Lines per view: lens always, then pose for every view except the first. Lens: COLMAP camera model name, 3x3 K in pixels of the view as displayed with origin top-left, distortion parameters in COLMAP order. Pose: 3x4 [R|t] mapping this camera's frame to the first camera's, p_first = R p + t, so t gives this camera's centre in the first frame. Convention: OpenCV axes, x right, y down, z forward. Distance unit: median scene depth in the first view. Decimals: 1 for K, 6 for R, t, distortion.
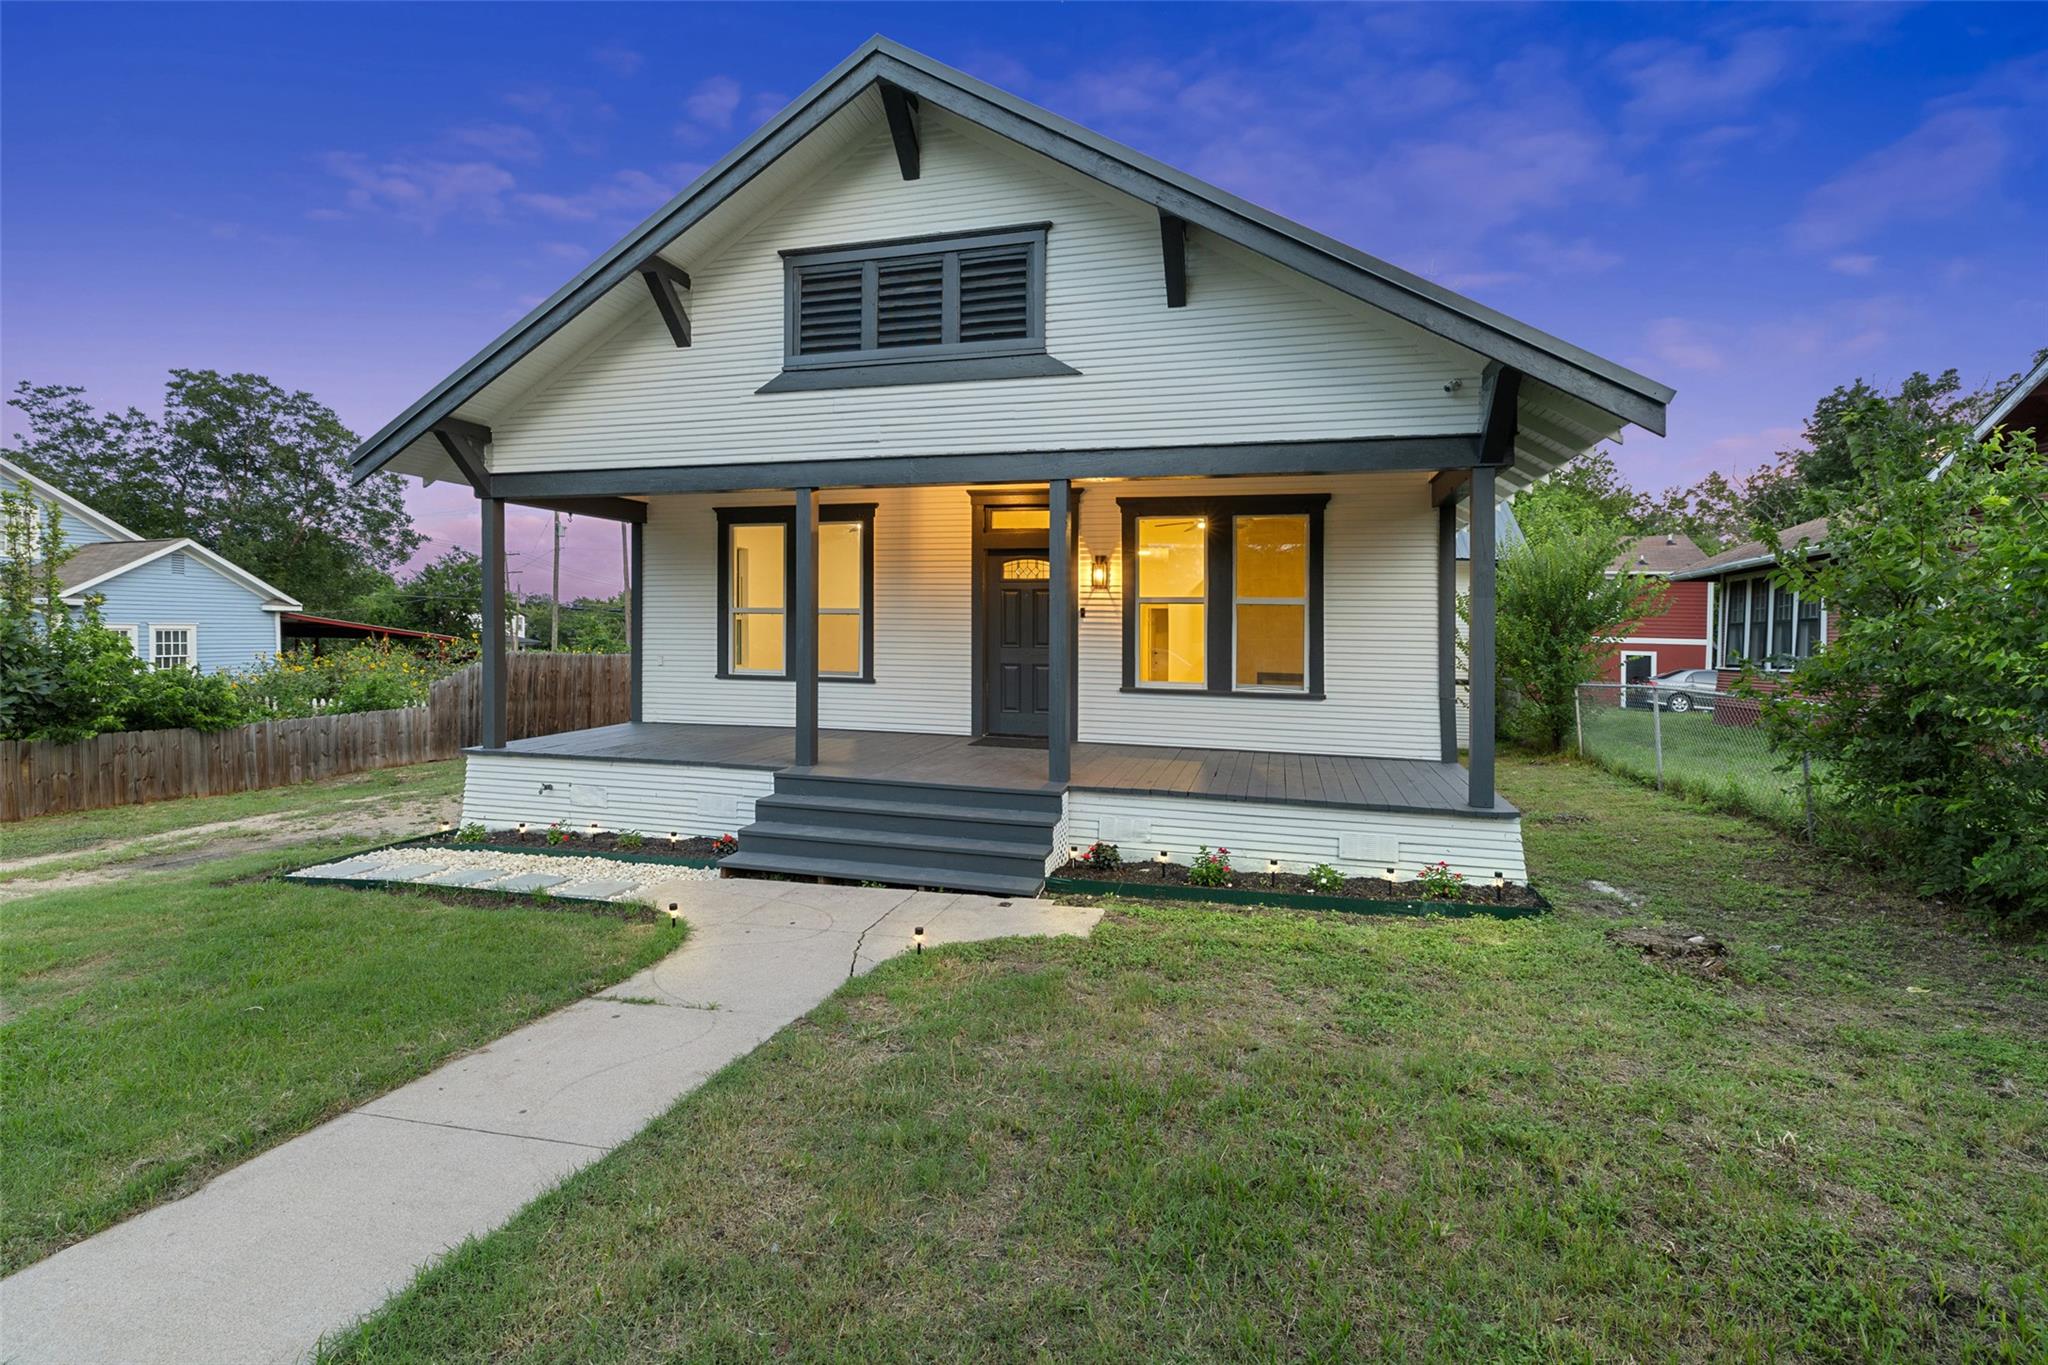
lens RADIAL K [[966.1, 0, 1025.9], [0, 966.1, 673.1], [0, 0, 1]] dist [-0.002956, -0.000139]
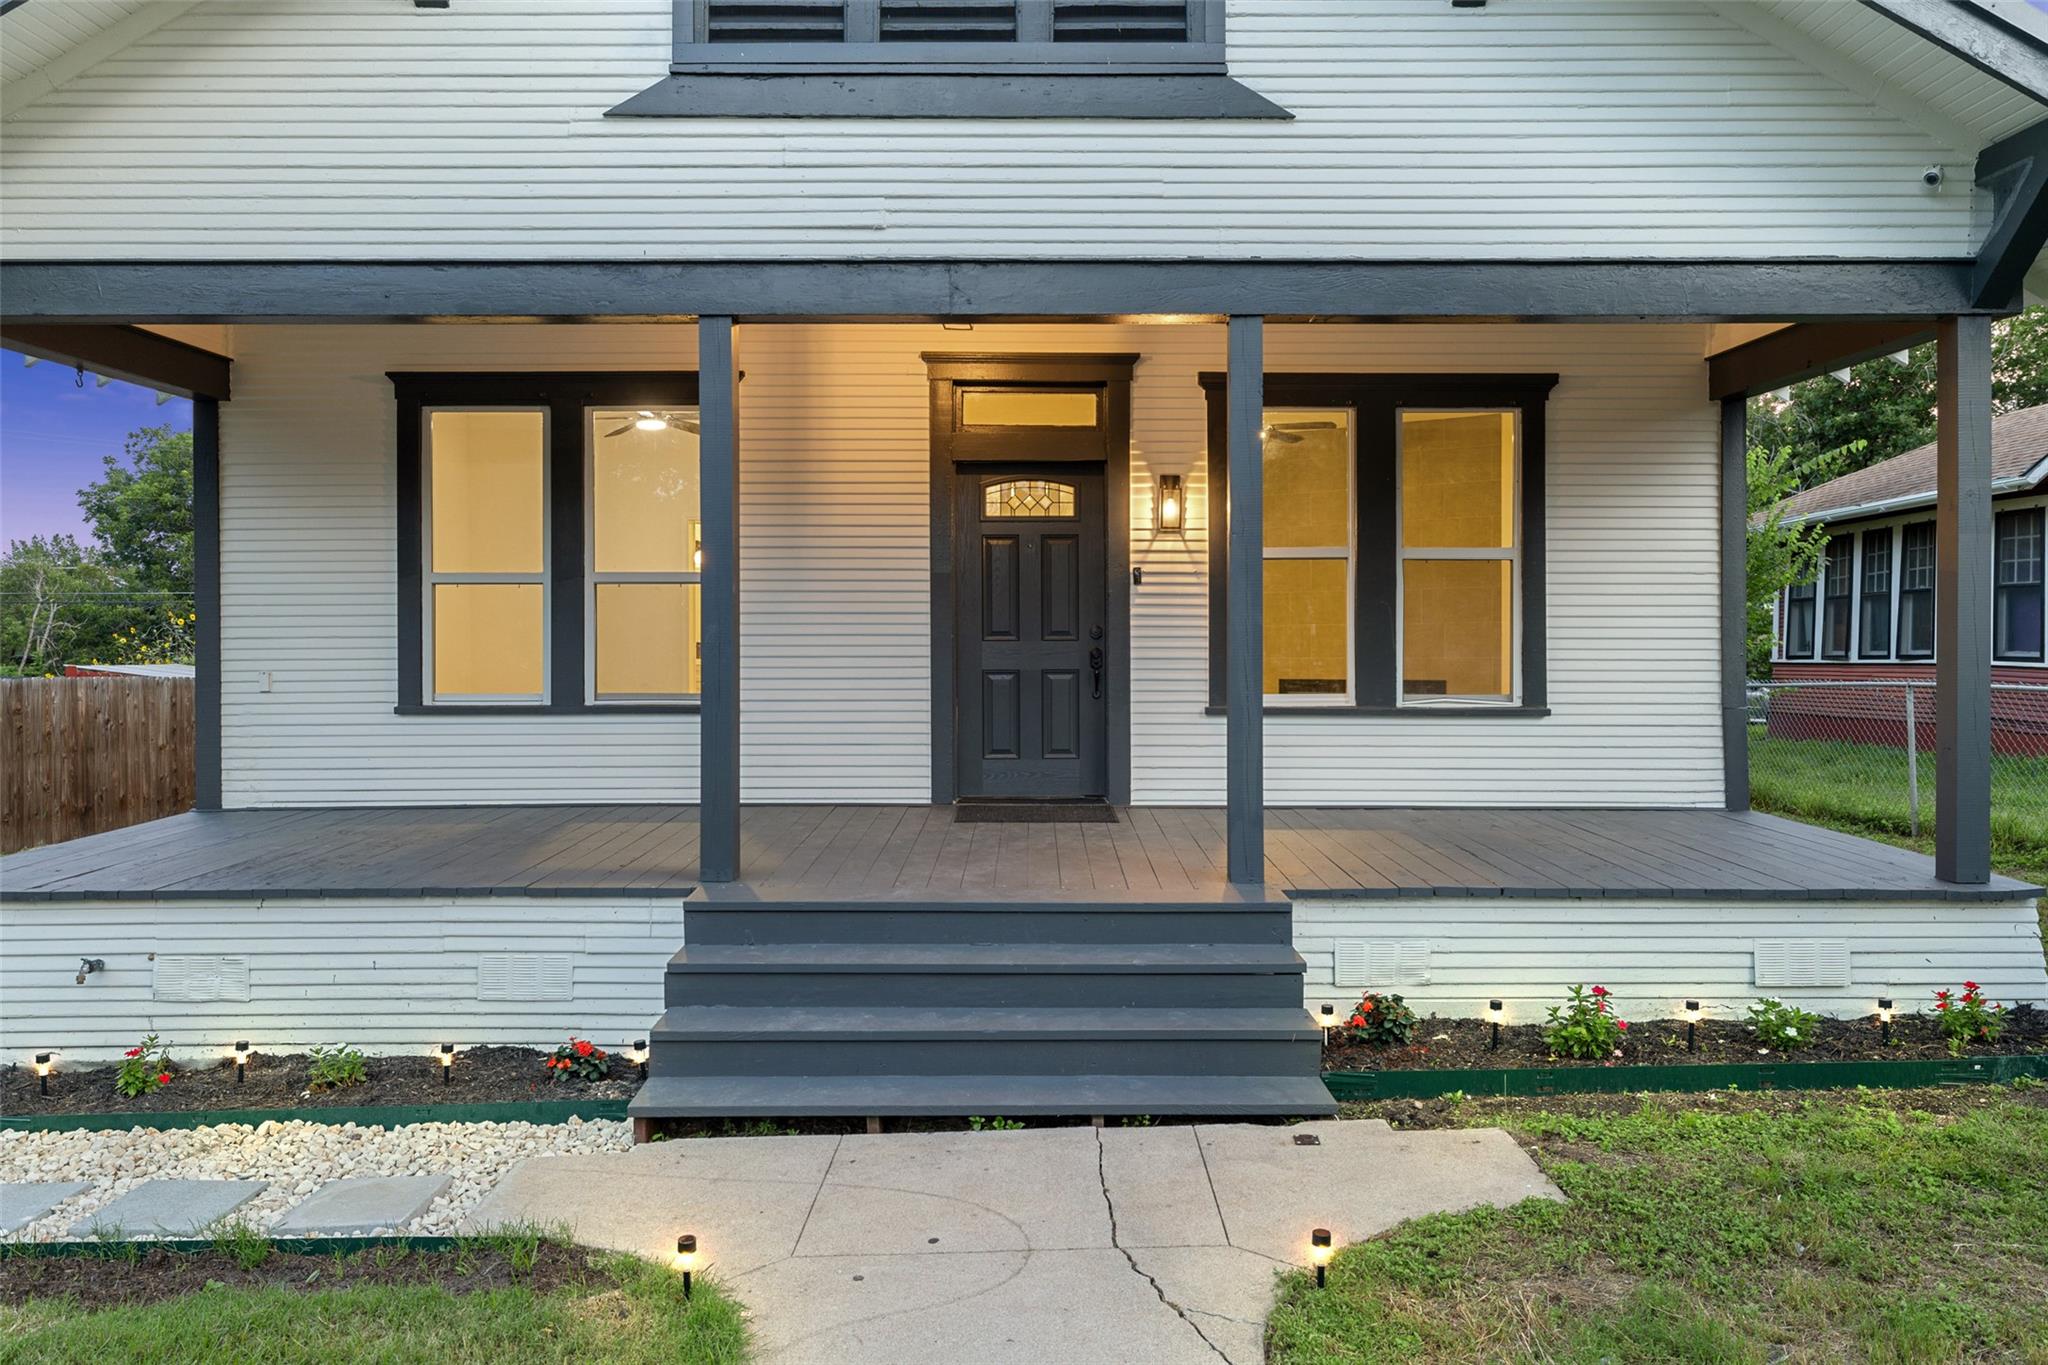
lens RADIAL K [[1441.1, 0, 1024.0], [0, 1441.1, 682.5], [0, 0, 1]] dist [0.003847, 0.003046]
pose [[0.959468, -0.025015, 0.280704, -0.268929], [0.027429, 0.999613, -0.004674, 0.001715], [-0.280479, 0.012184, 0.959783, 0.236662]]
